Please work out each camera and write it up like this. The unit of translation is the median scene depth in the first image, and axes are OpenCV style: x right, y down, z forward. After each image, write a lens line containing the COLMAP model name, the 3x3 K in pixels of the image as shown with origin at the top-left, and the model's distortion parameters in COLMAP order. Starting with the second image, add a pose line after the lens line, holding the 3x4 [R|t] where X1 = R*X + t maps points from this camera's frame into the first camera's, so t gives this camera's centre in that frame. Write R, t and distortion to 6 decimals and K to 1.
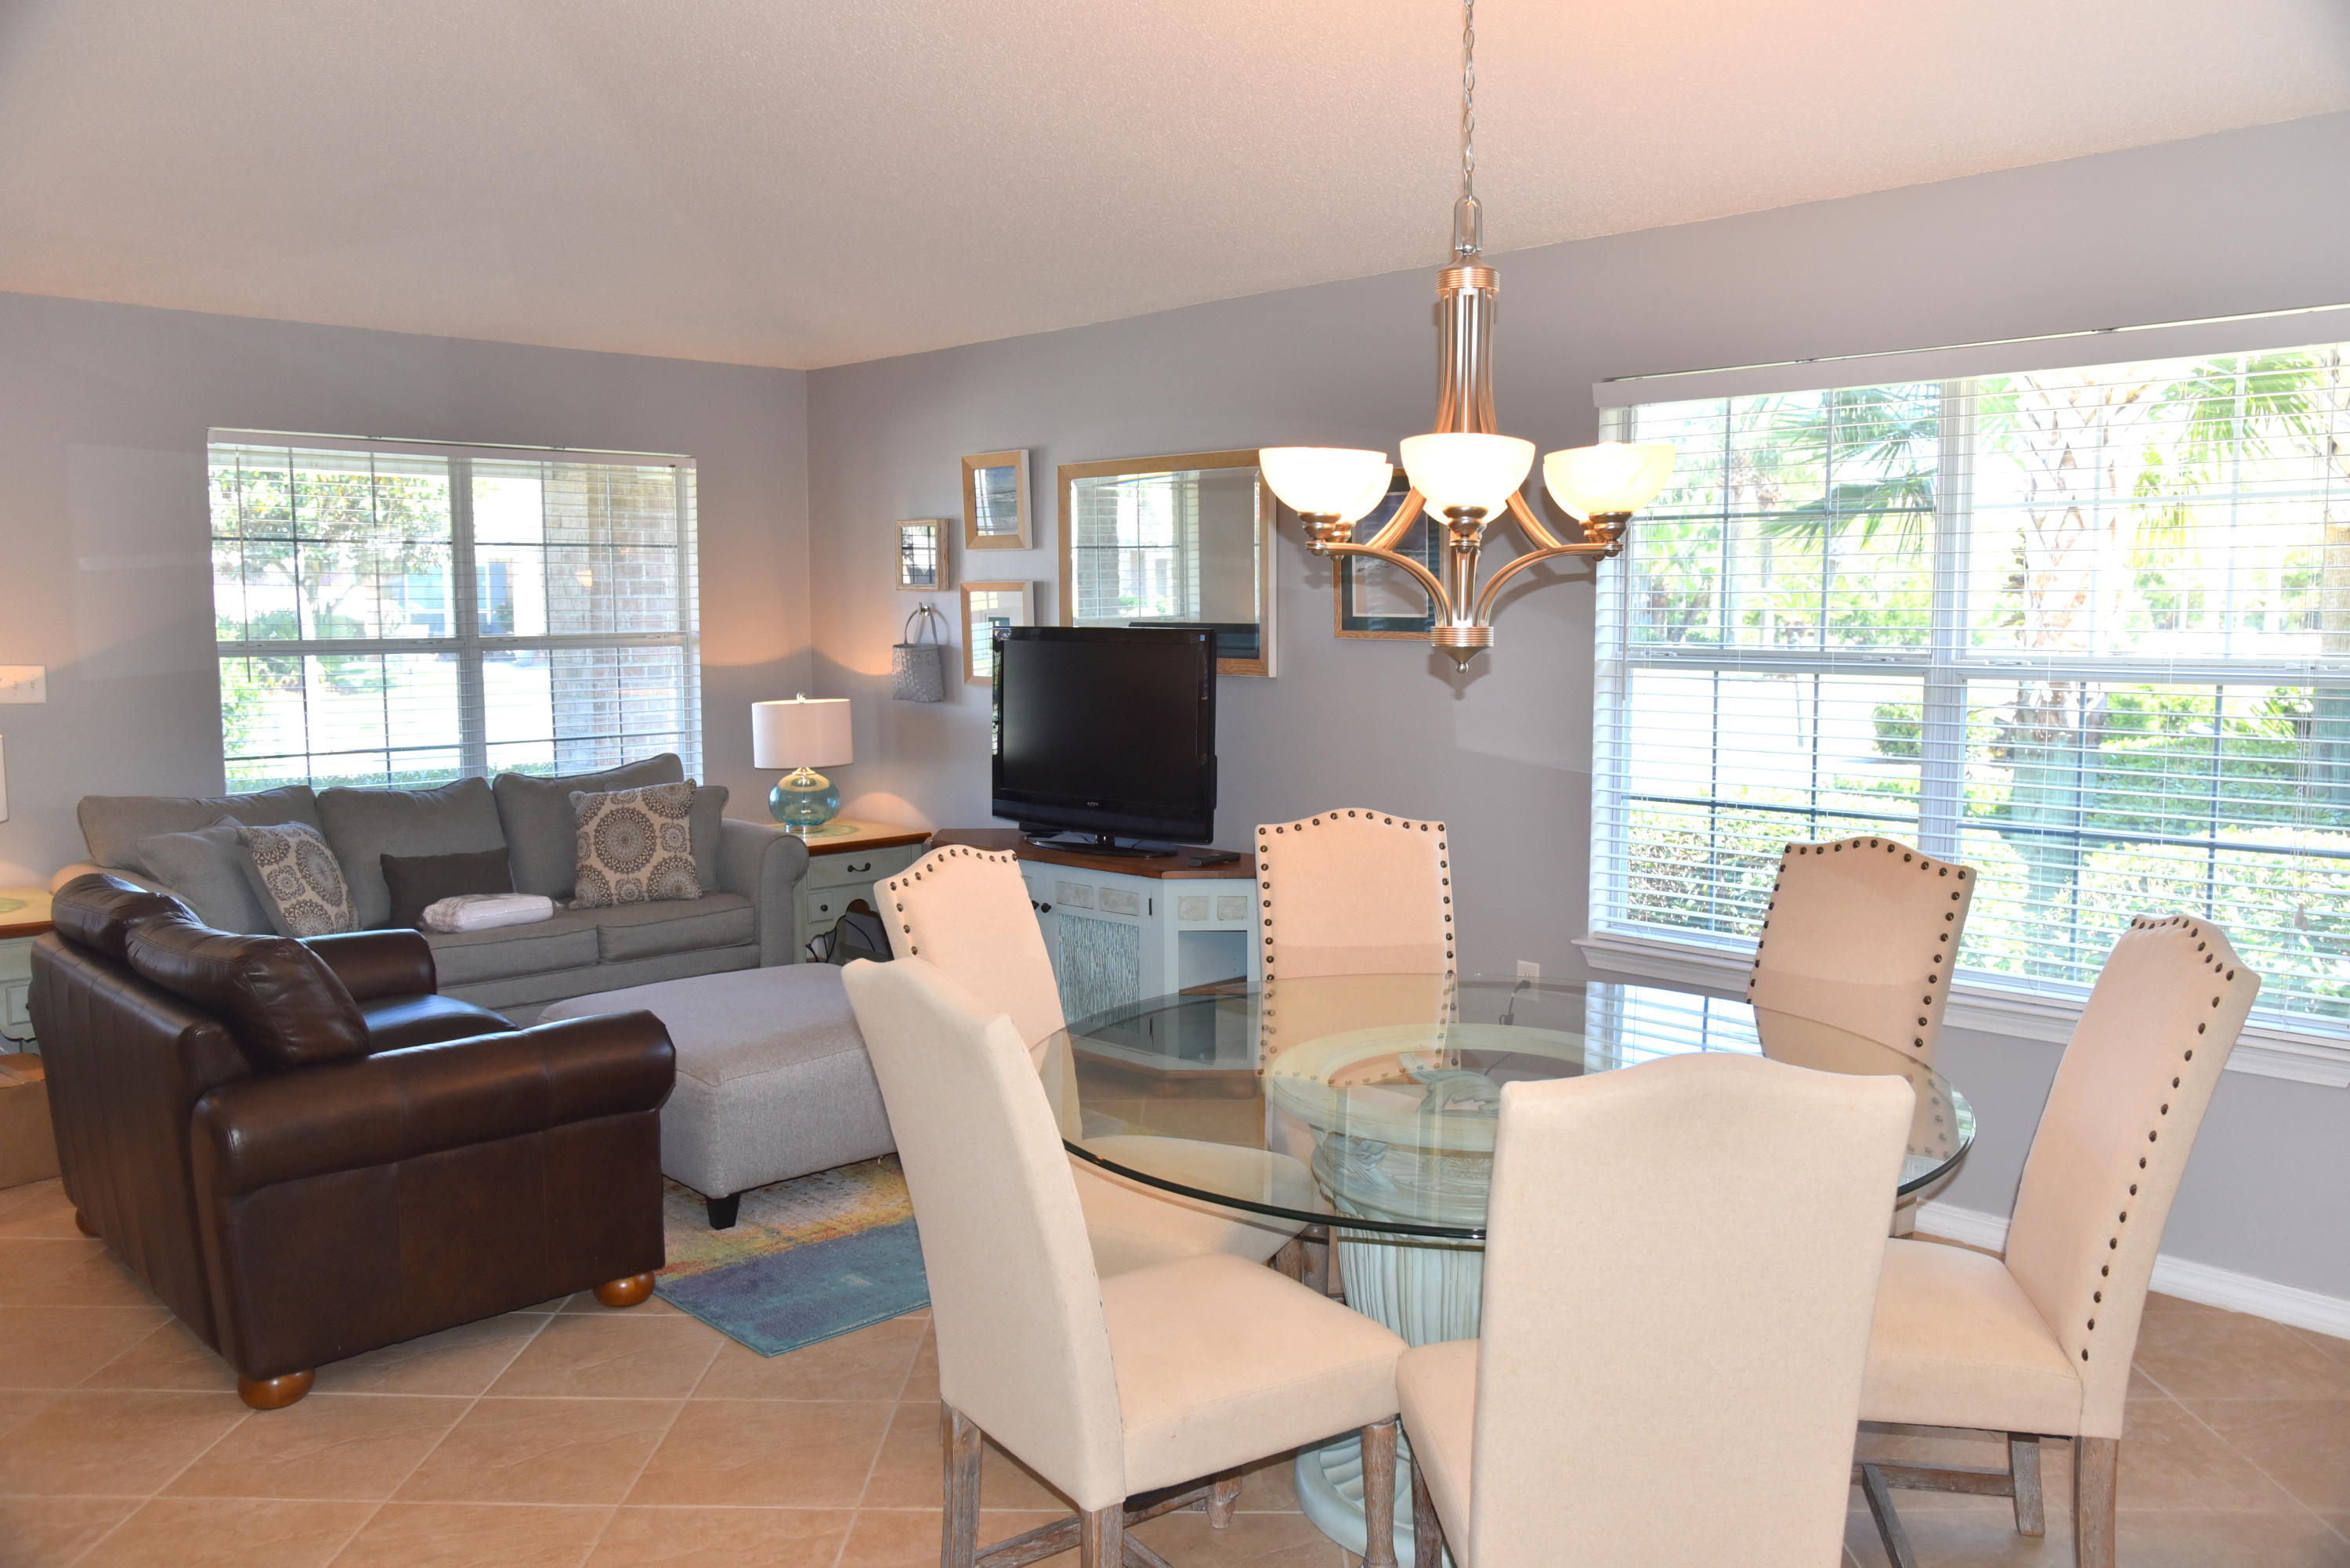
lens RADIAL K [[1748.2, 0, 1182.3], [0, 1748.2, 776.3], [0, 0, 1]] dist [-0.079743, 0.076630]
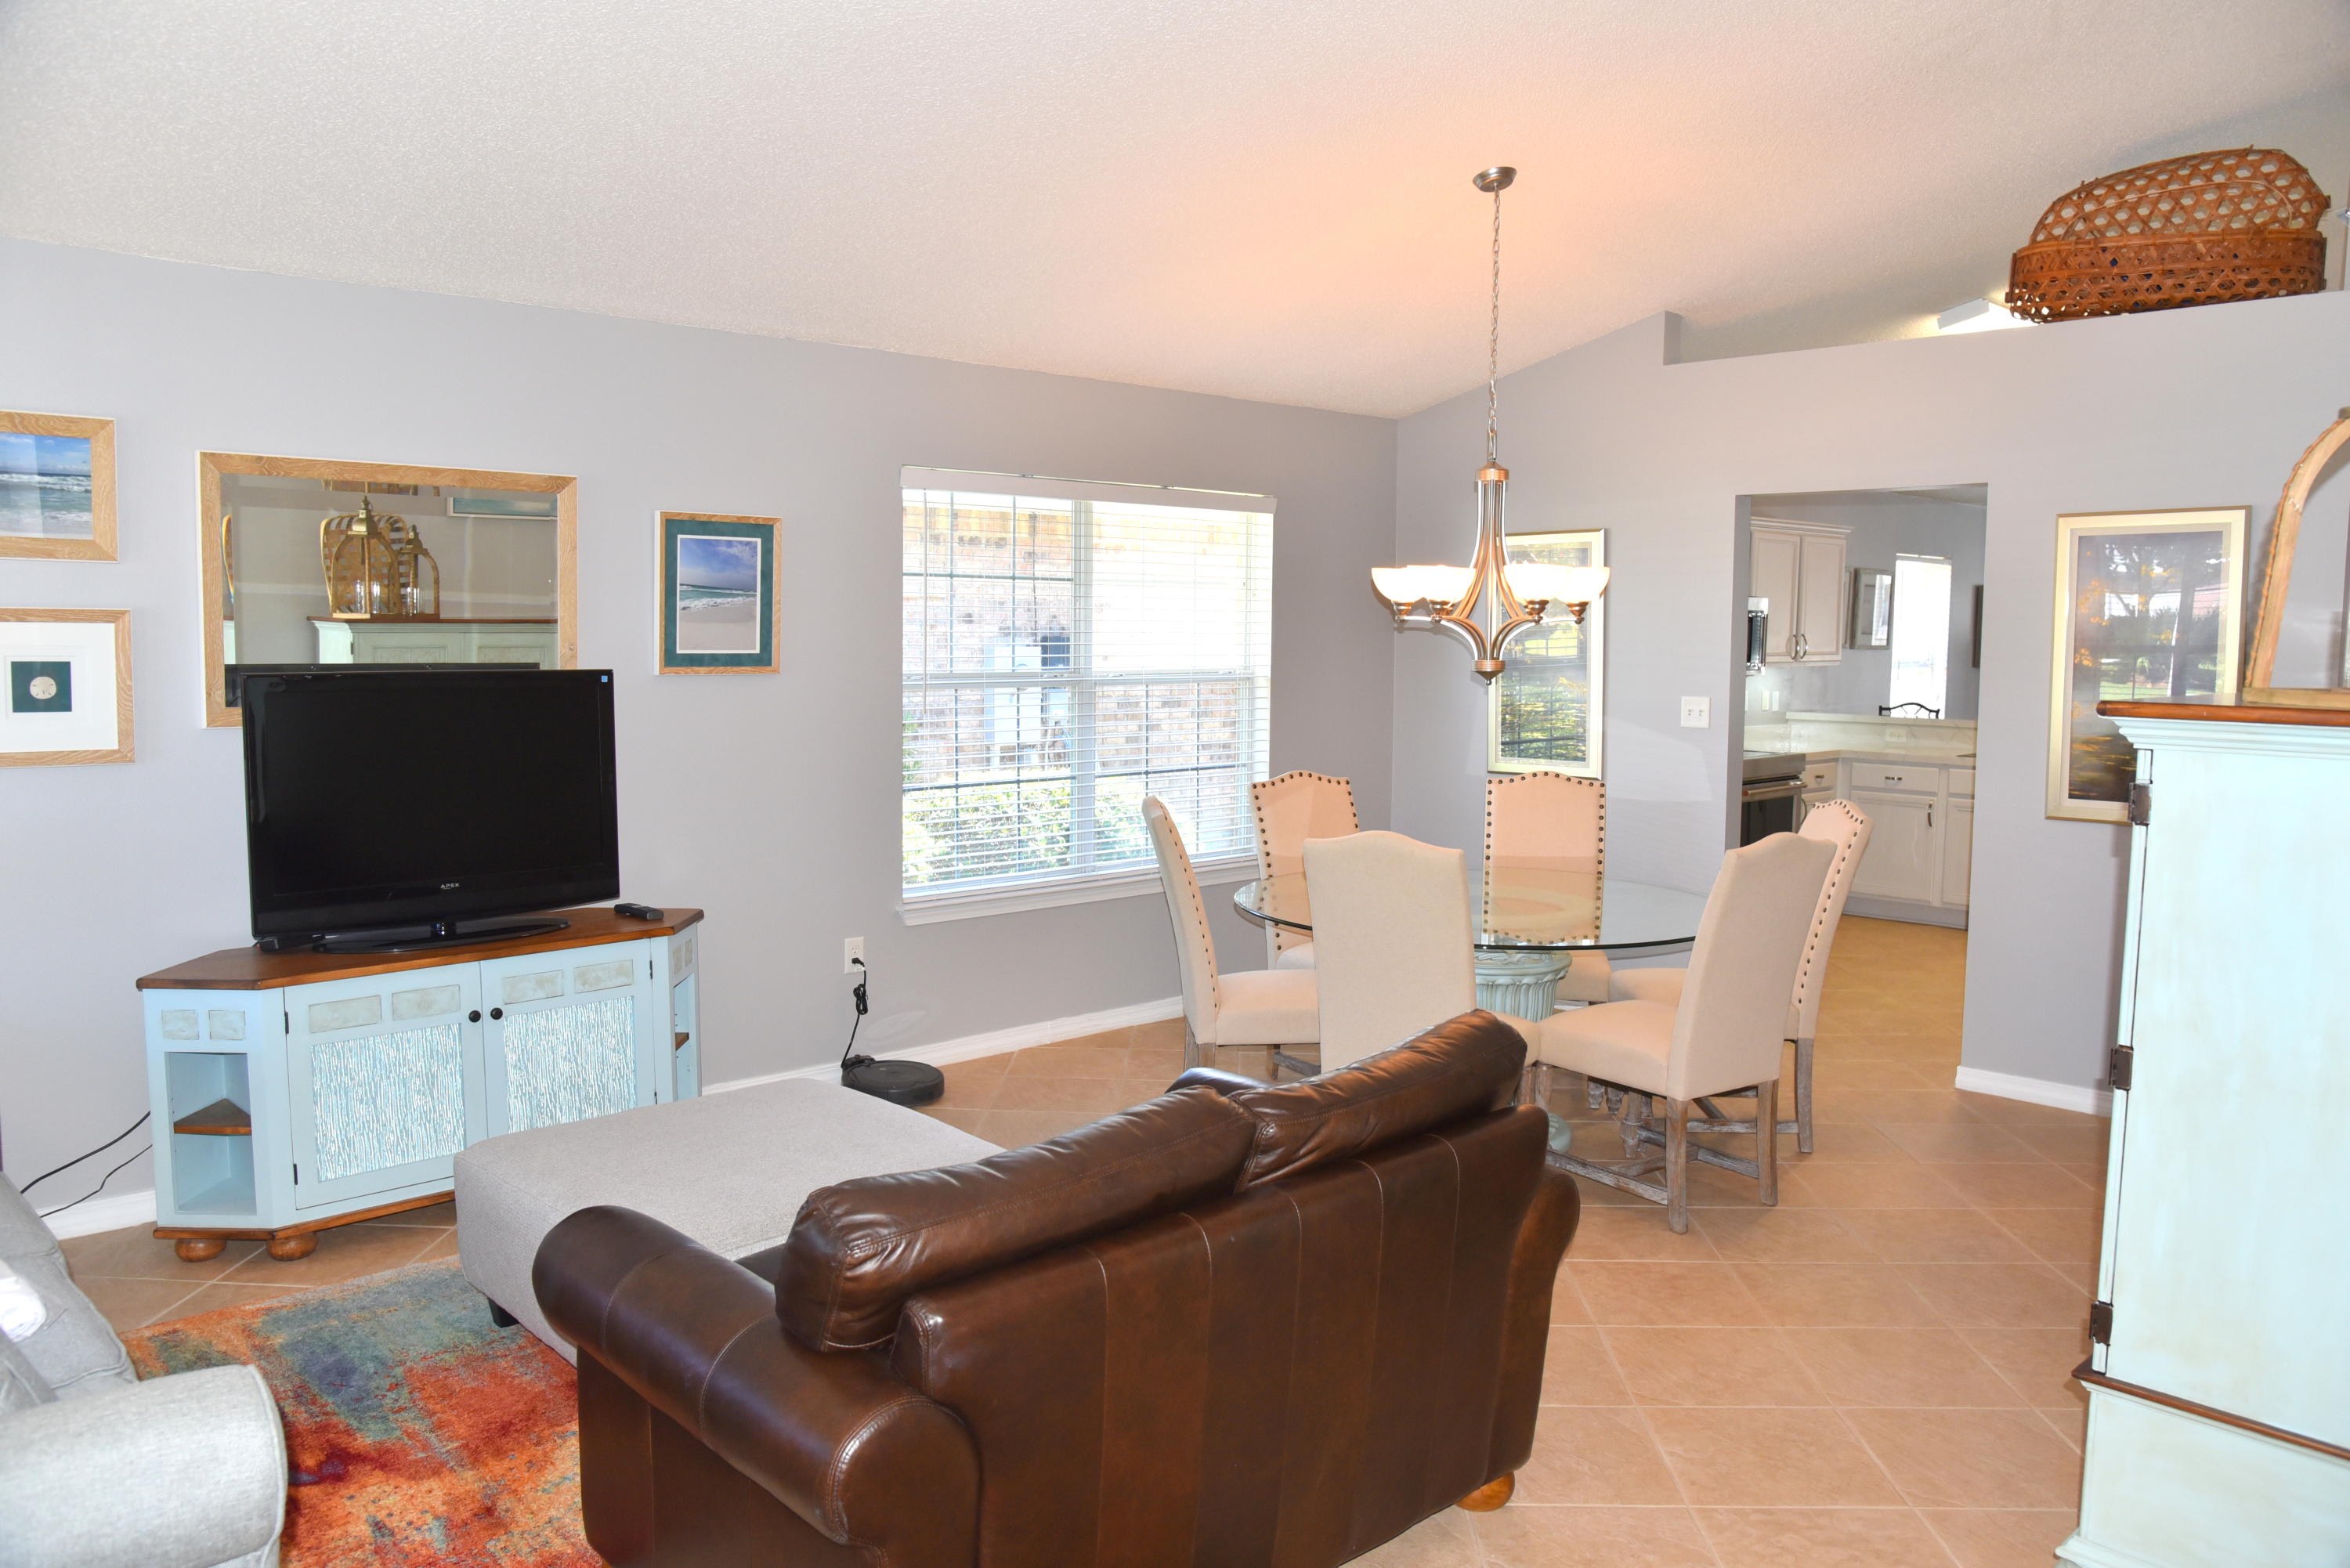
lens RADIAL K [[1646.9, 0, 1175.0], [0, 1646.9, 784.0], [0, 0, 1]] dist [-0.108242, 0.073802]
pose [[0.051779, -0.087045, 0.994858, -0.846559], [0.093154, 0.992272, 0.081970, -0.067046], [-0.994304, 0.088431, 0.059487, 0.661308]]
